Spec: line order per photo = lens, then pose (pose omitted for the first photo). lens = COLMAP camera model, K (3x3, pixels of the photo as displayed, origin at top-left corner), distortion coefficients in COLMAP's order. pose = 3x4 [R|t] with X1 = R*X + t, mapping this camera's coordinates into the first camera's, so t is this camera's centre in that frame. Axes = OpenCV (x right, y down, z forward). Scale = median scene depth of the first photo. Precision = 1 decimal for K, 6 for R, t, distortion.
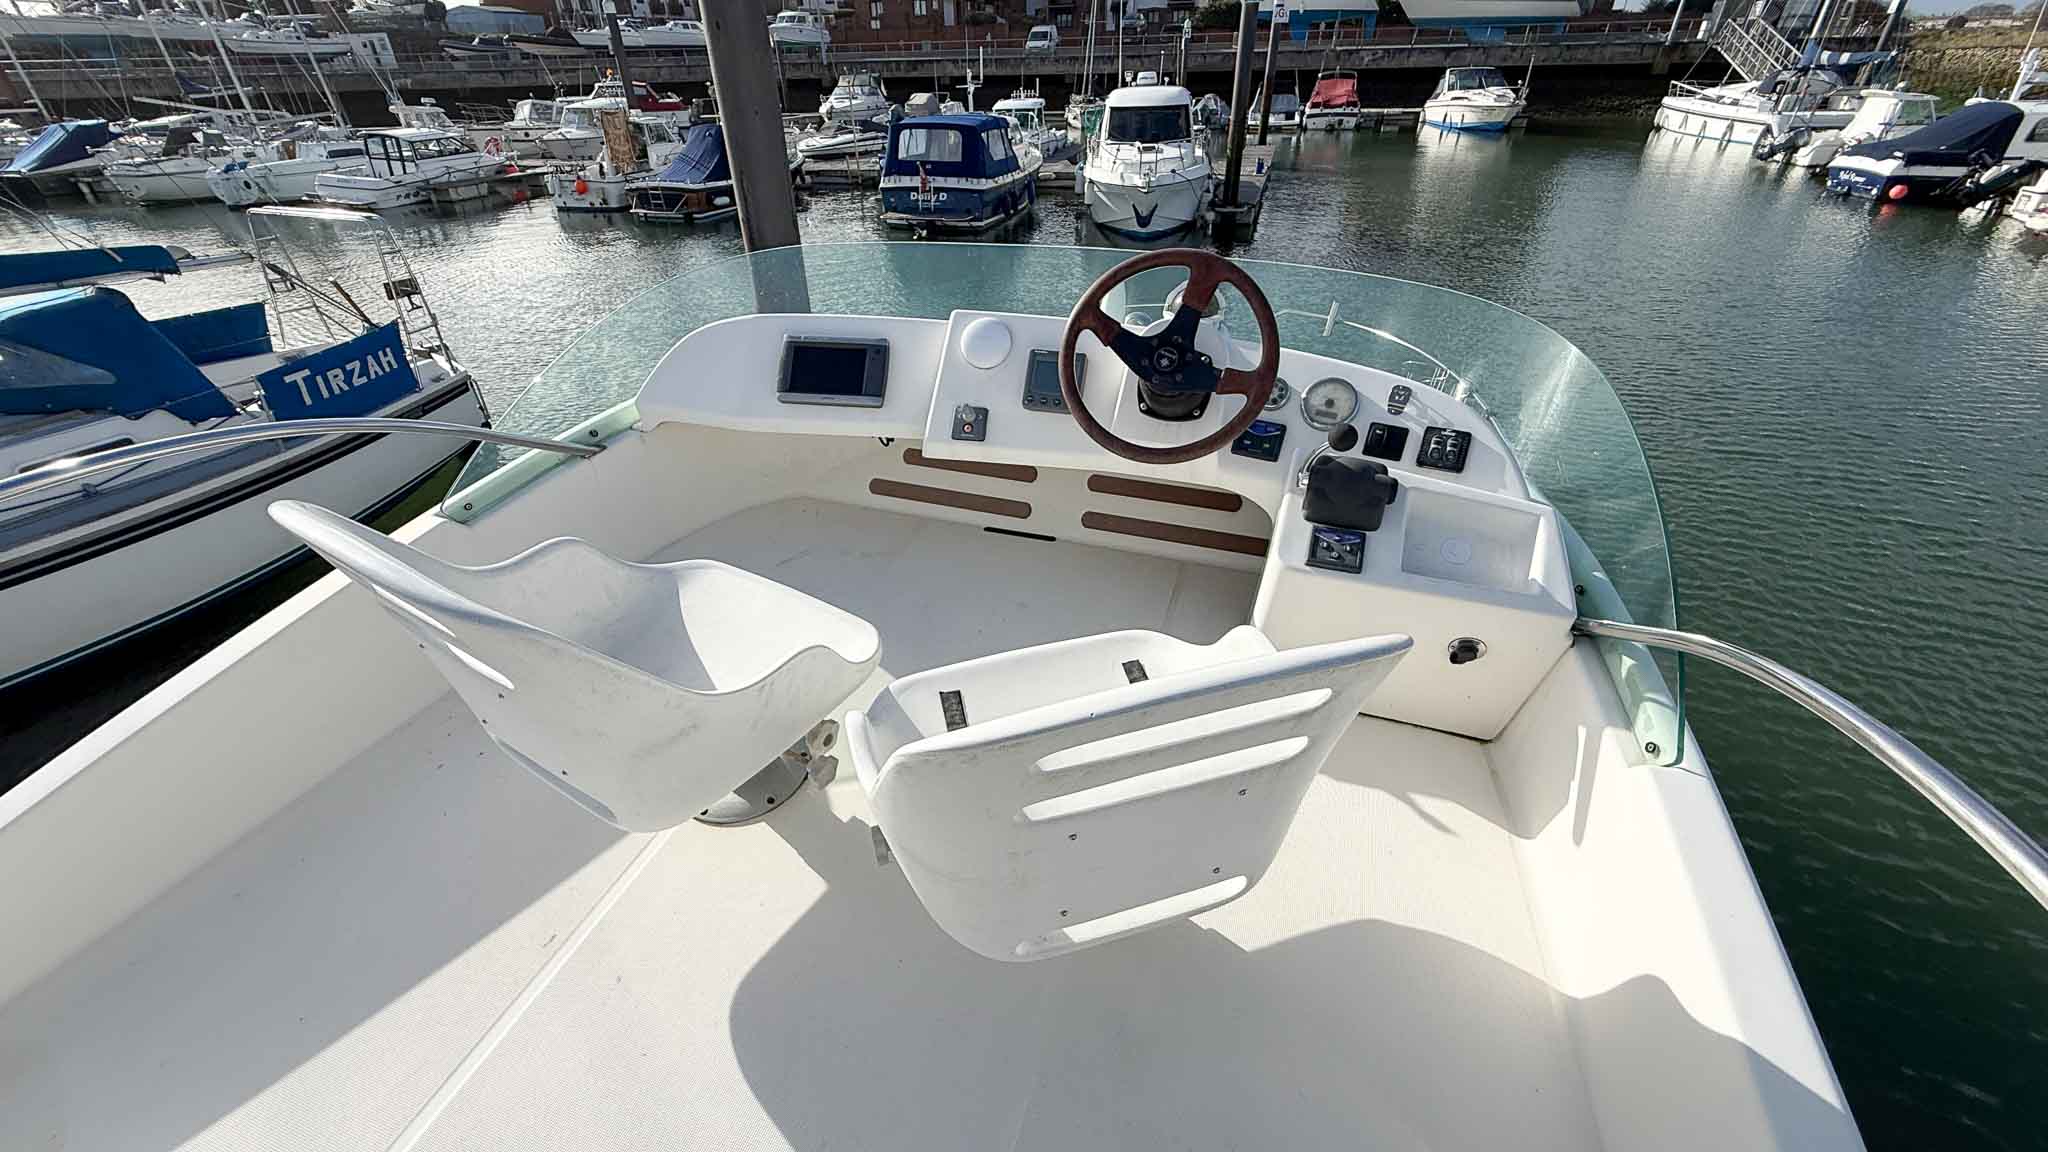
lens RADIAL K [[809.3, 0, 1028.4], [0, 809.3, 578.8], [0, 0, 1]] dist [-0.002851, 0.000608]
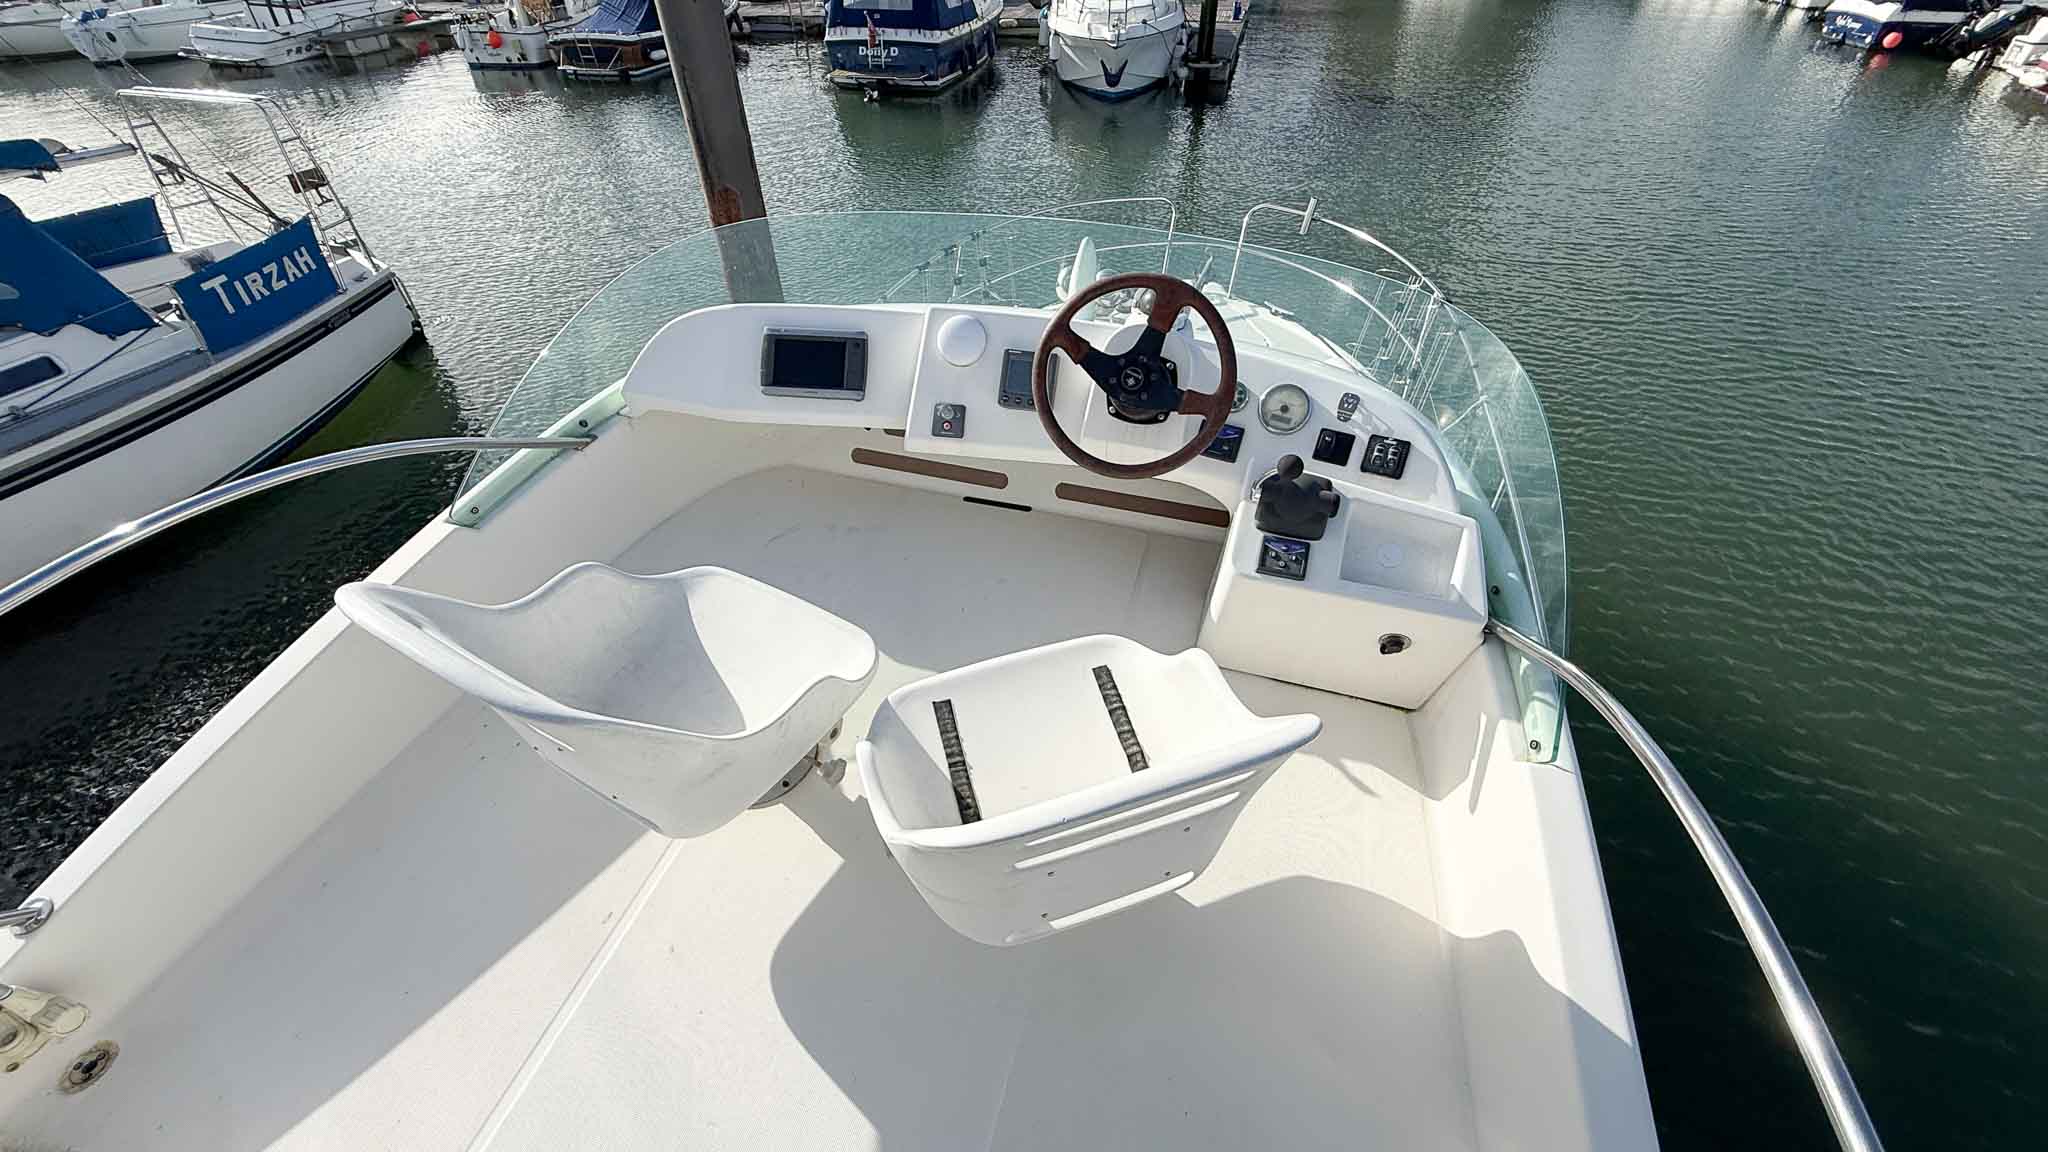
lens RADIAL K [[809.3, 0, 1028.4], [0, 809.3, 578.8], [0, 0, 1]] dist [-0.002851, 0.000608]
pose [[0.999030, -0.010920, 0.042652, -0.016775], [0.004975, 0.990549, 0.137067, -0.143218], [-0.043746, -0.136722, 0.989643, -0.081974]]
